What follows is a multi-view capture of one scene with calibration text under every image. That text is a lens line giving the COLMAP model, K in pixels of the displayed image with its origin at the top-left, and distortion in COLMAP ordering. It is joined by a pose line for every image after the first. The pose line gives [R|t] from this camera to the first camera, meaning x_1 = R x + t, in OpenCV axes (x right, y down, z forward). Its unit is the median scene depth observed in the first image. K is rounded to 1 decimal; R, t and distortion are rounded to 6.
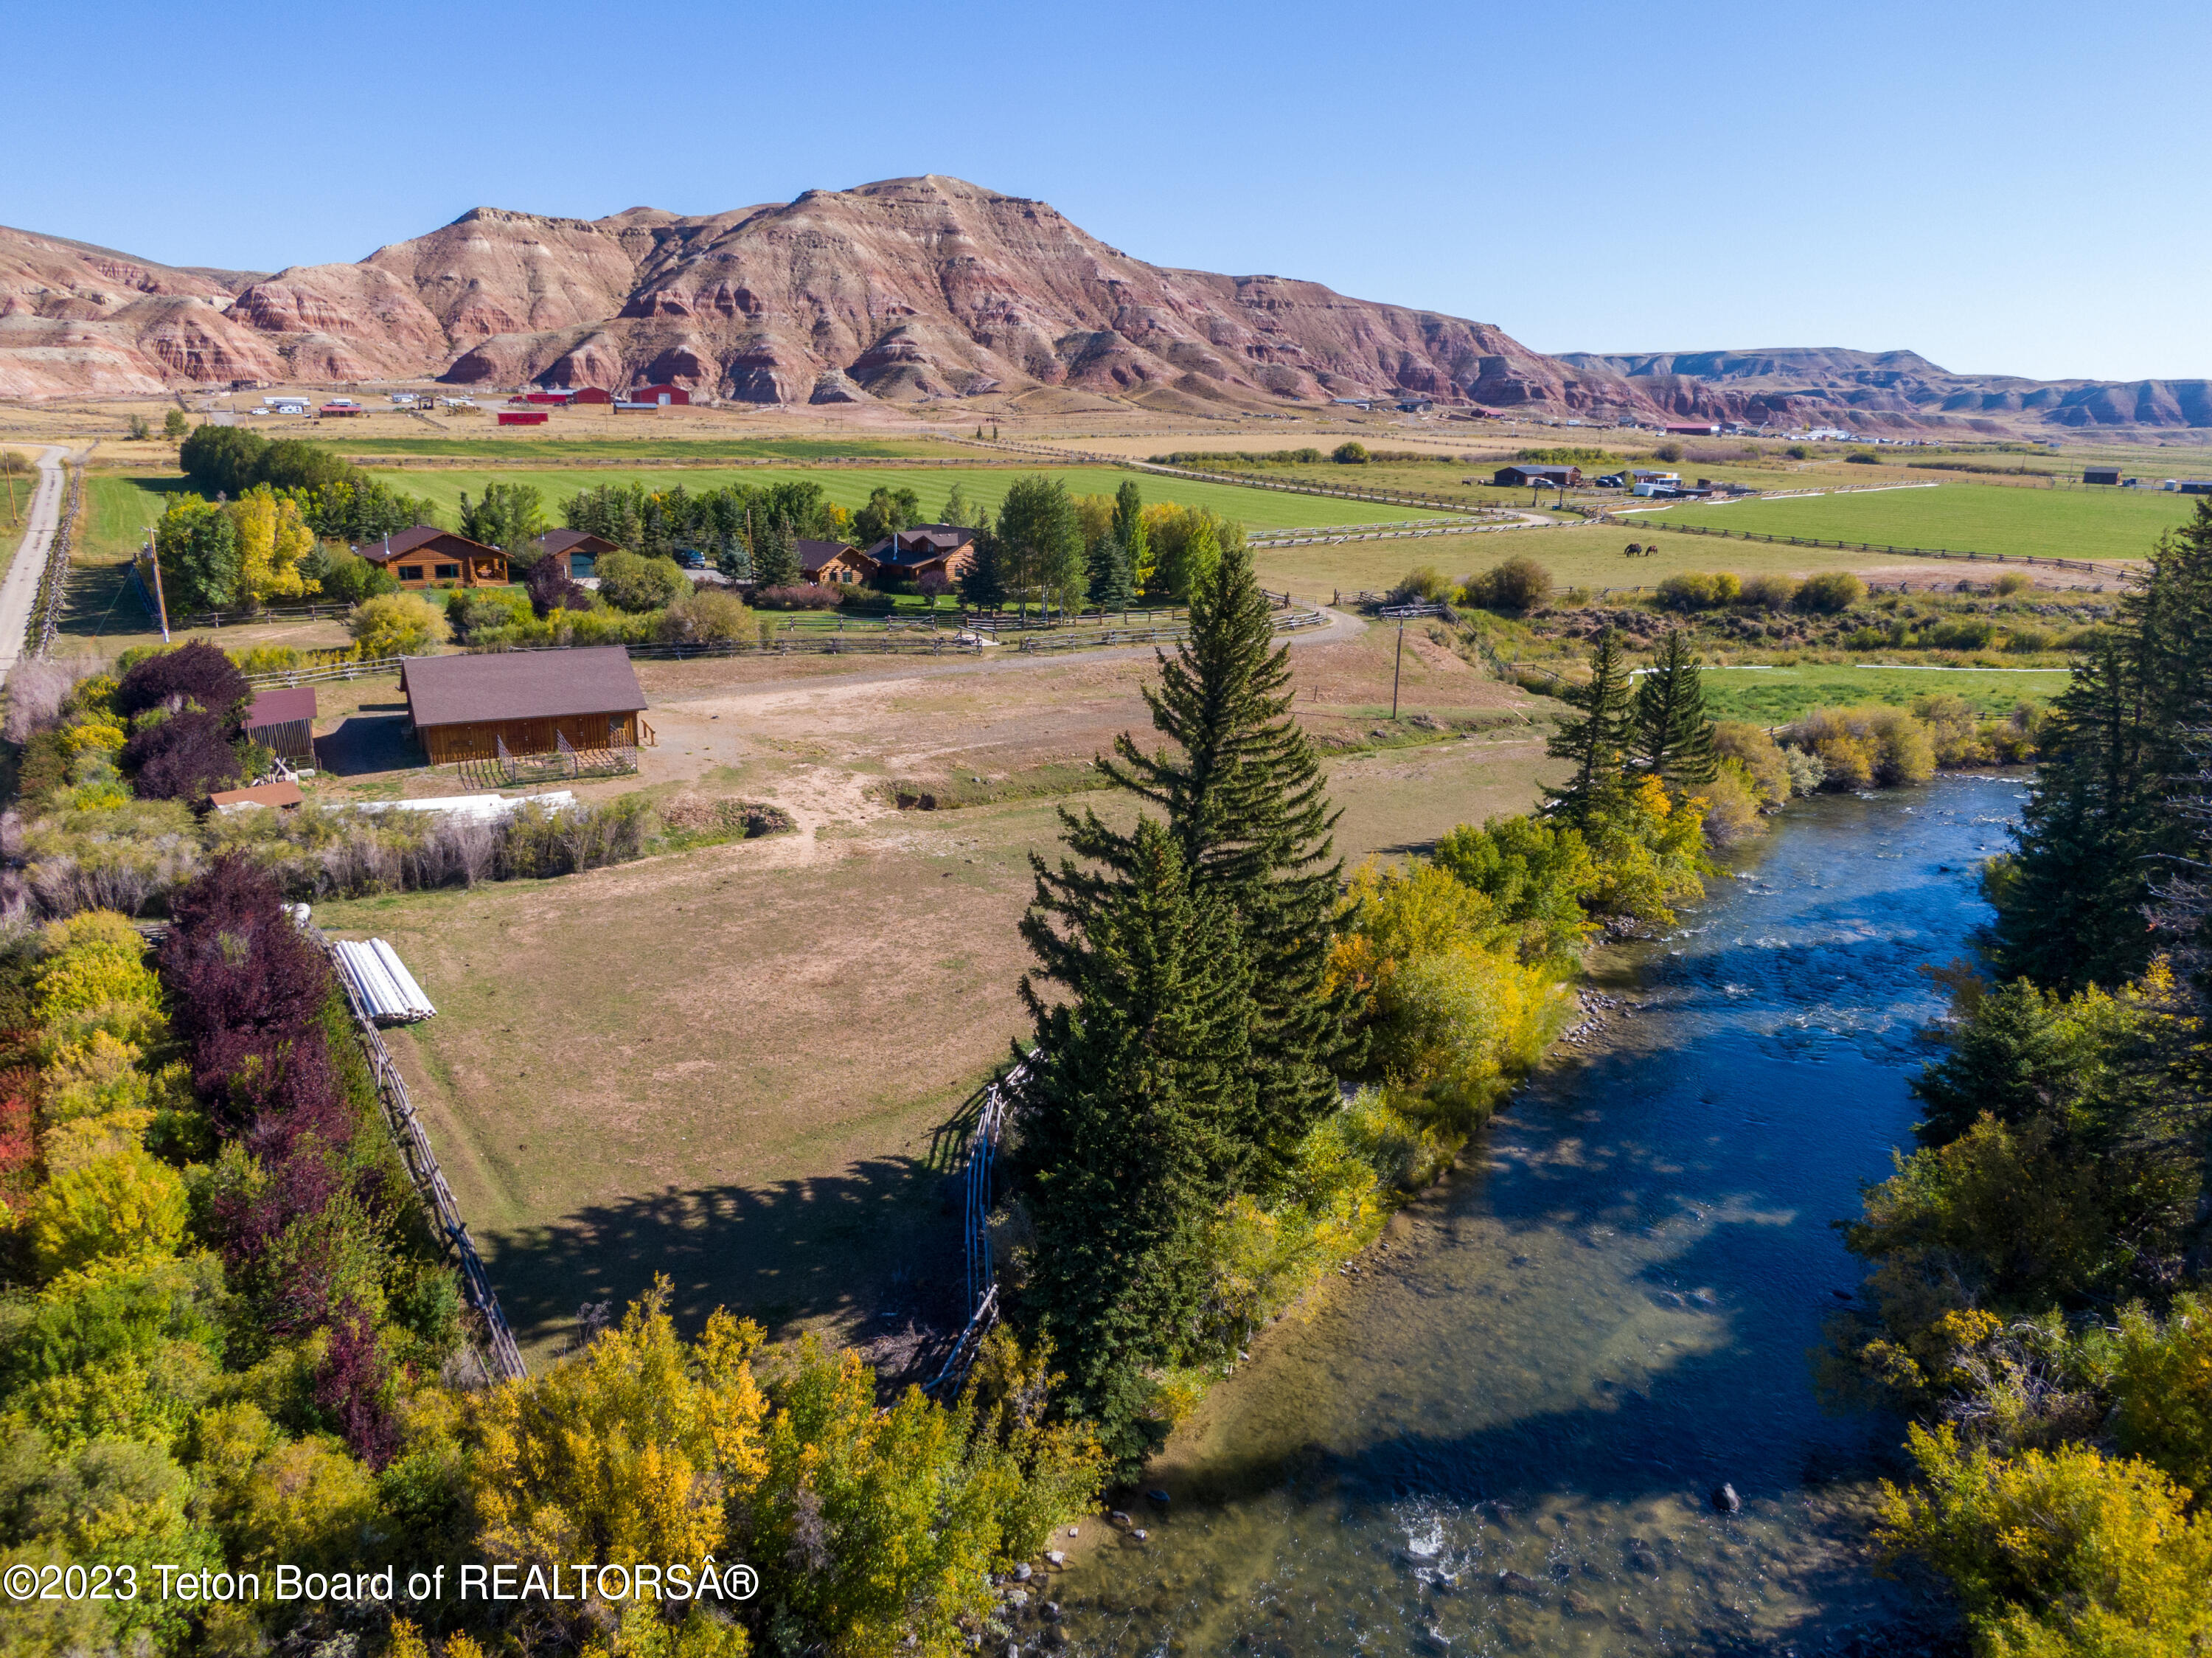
lens RADIAL K [[1527.8, 0, 1106.0], [0, 1527.8, 829.0], [0, 0, 1]] dist [0.005945, -0.033901]
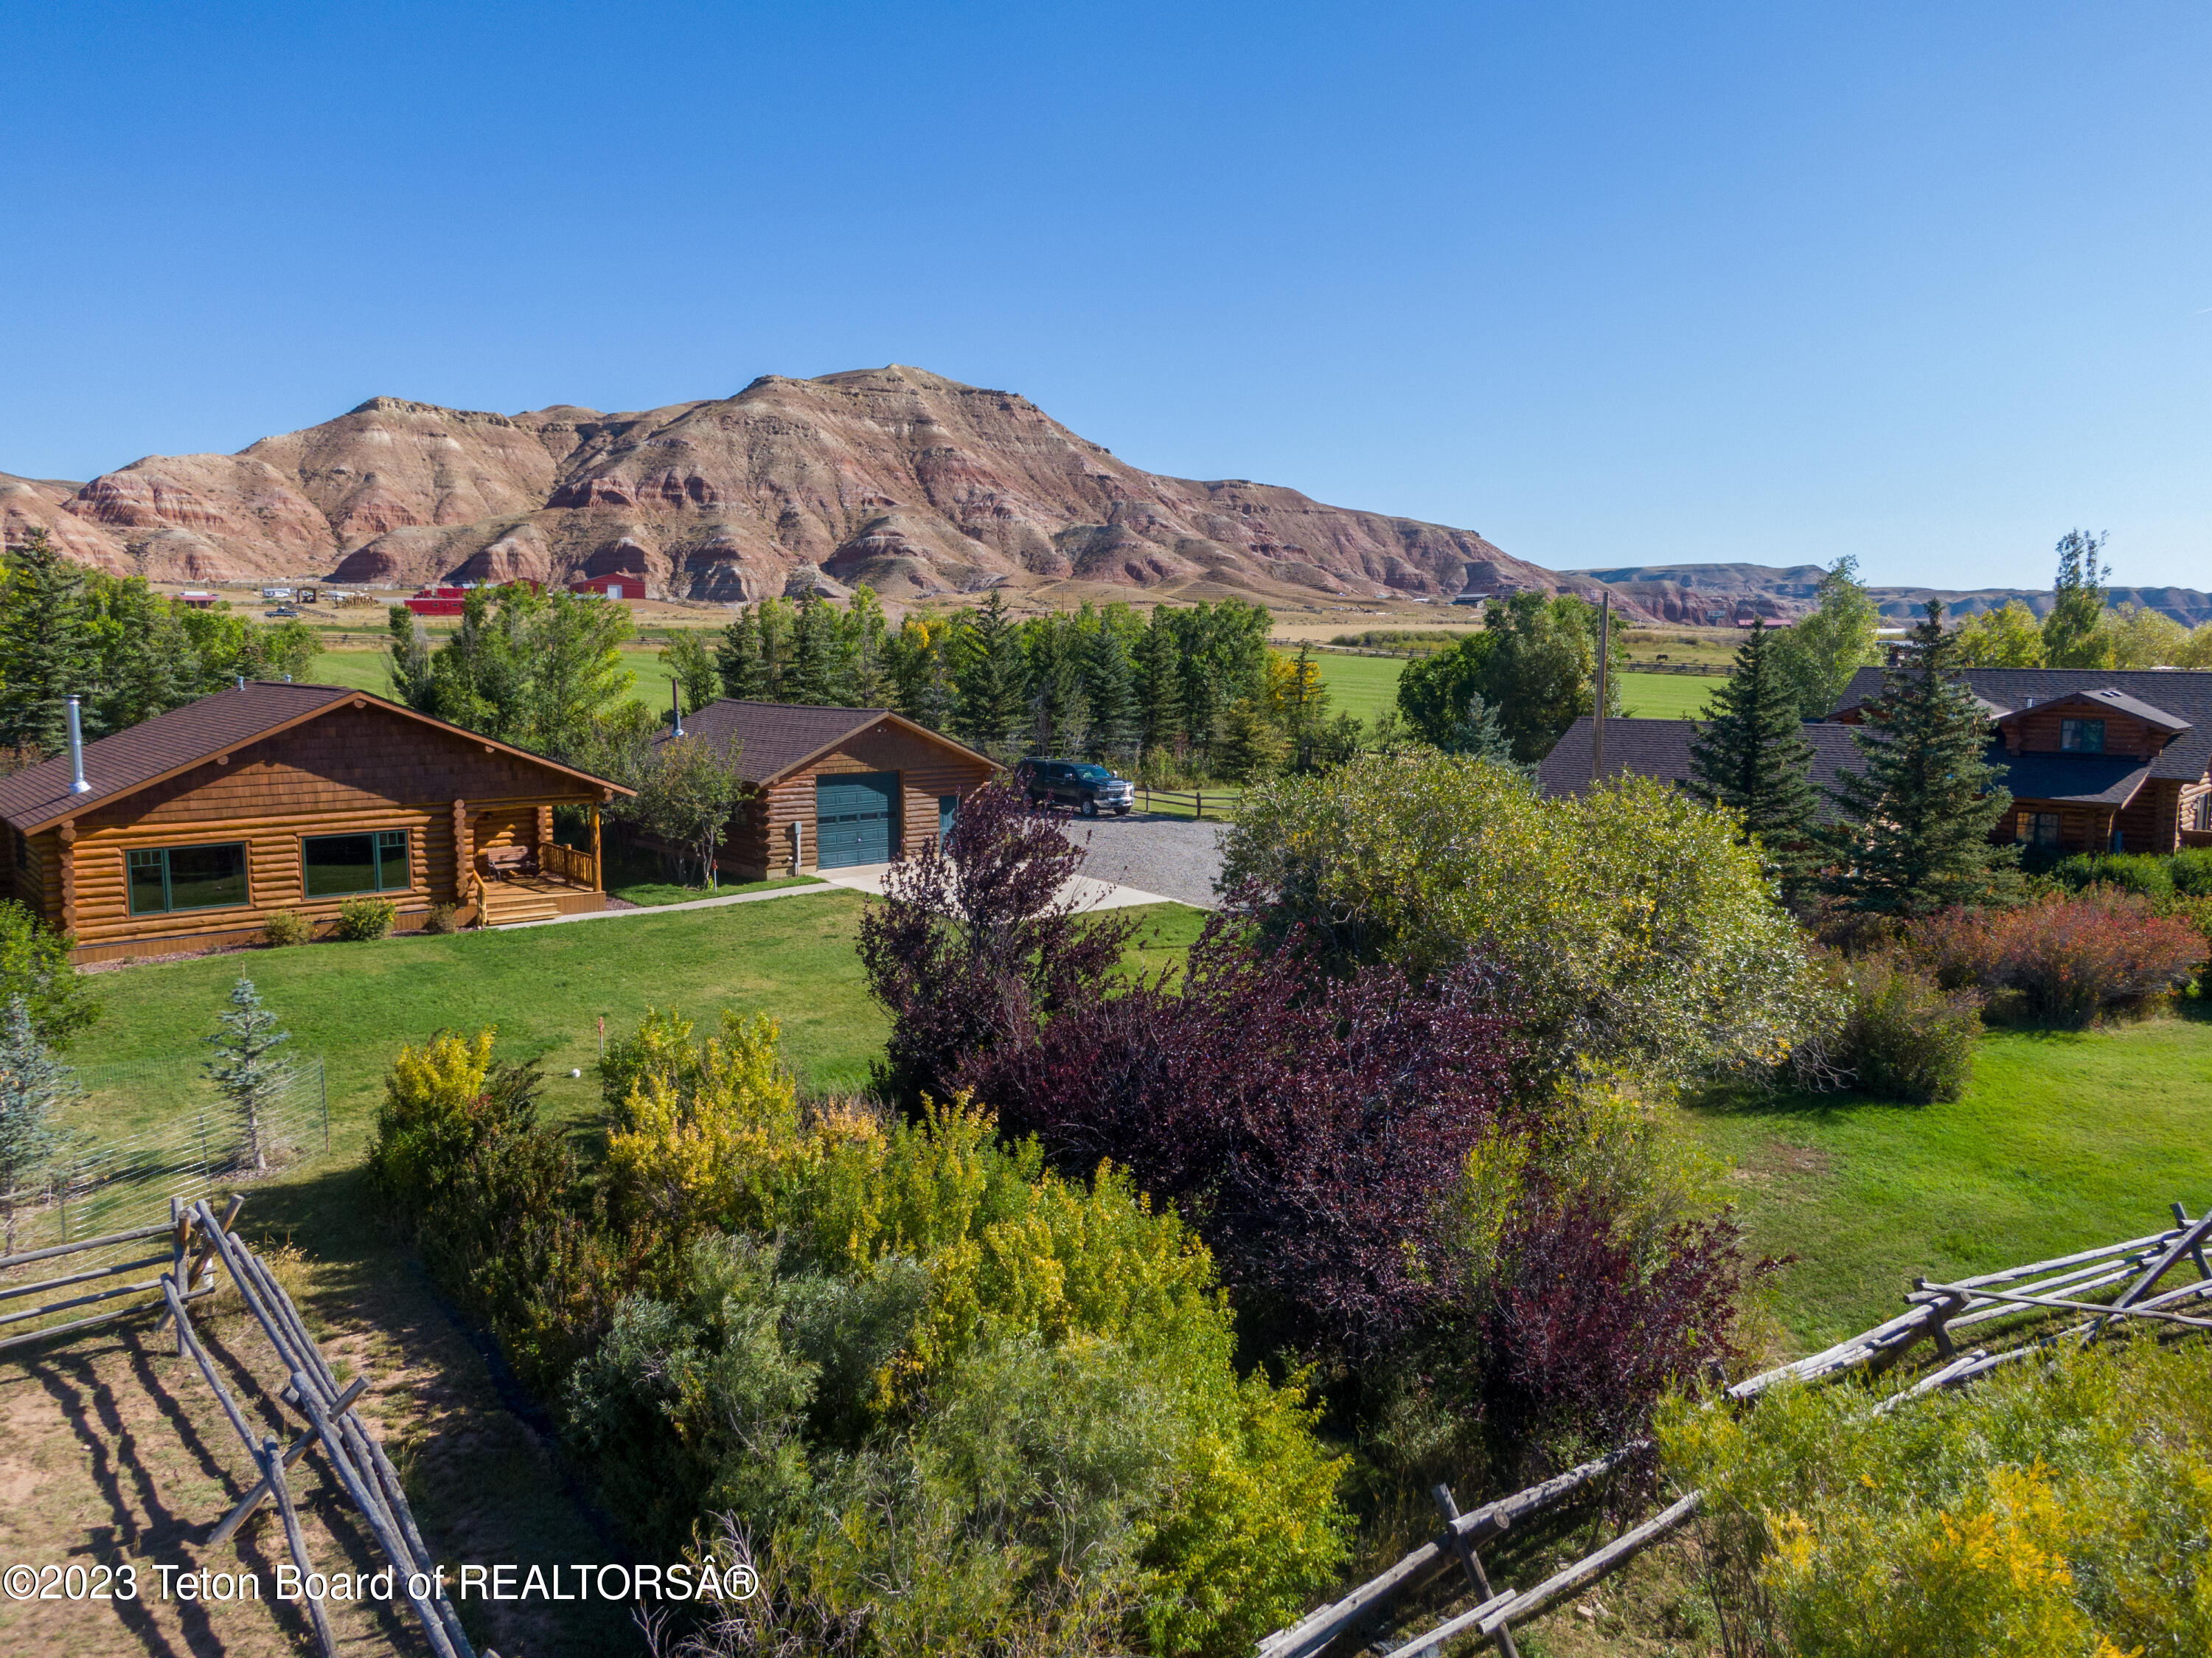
lens RADIAL K [[1527.8, 0, 1106.0], [0, 1527.8, 829.0], [0, 0, 1]] dist [0.005945, -0.033901]
pose [[0.997252, -0.018757, 0.071669, -0.070210], [0.028767, 0.989550, -0.141294, -0.028884], [-0.068270, 0.142967, 0.987370, 0.160121]]
